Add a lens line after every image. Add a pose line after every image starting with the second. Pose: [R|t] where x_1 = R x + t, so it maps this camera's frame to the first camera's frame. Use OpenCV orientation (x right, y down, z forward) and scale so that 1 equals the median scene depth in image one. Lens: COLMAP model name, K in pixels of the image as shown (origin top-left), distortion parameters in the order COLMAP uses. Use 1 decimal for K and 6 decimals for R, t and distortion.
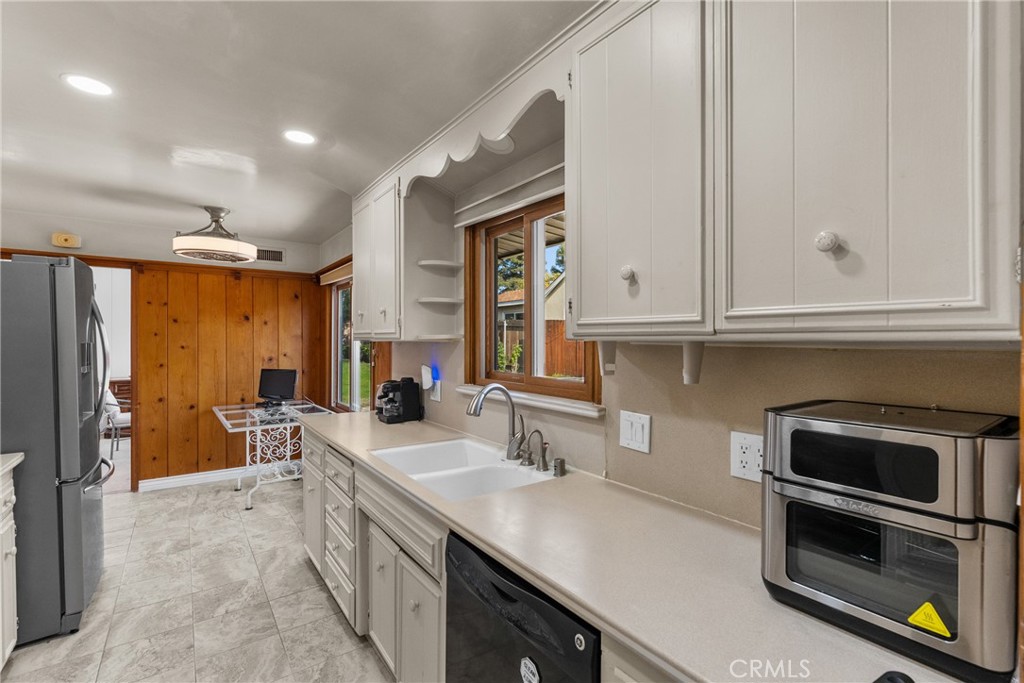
lens RADIAL K [[468.0, 0, 511.5], [0, 468.0, 343.6], [0, 0, 1]] dist [0.001830, 0.001230]
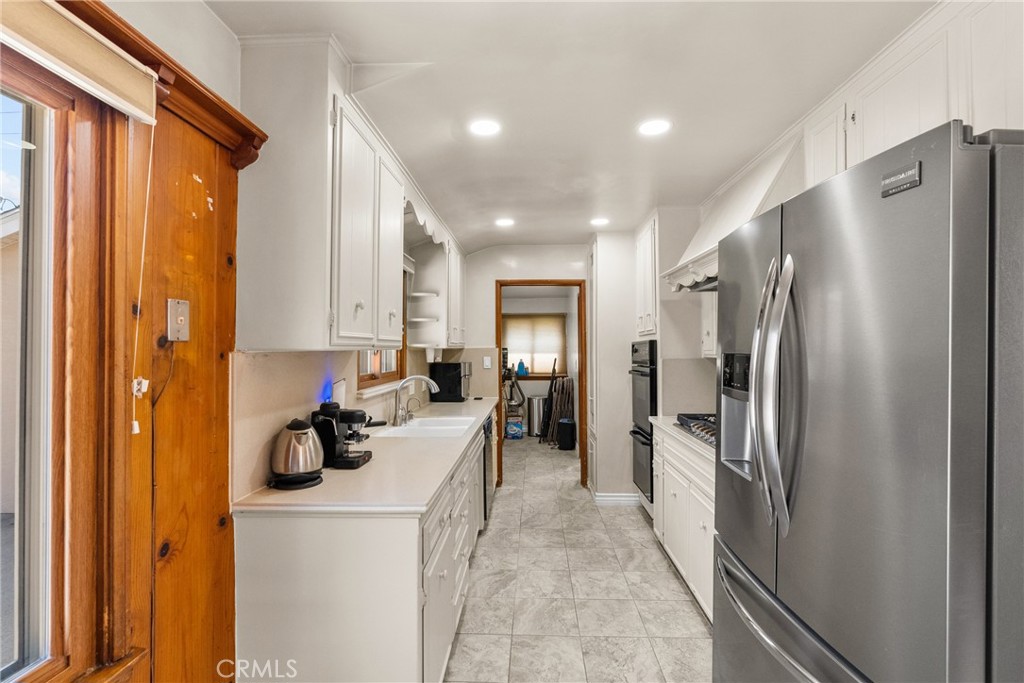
lens RADIAL K [[468.0, 0, 519.0], [0, 468.0, 340.0], [0, 0, 1]] dist [0.001830, 0.001230]
pose [[-0.797754, 0.011563, 0.602872, -1.113998], [0.008781, 0.999933, -0.007559, -0.019134], [-0.602918, -0.000736, -0.797802, 1.778015]]
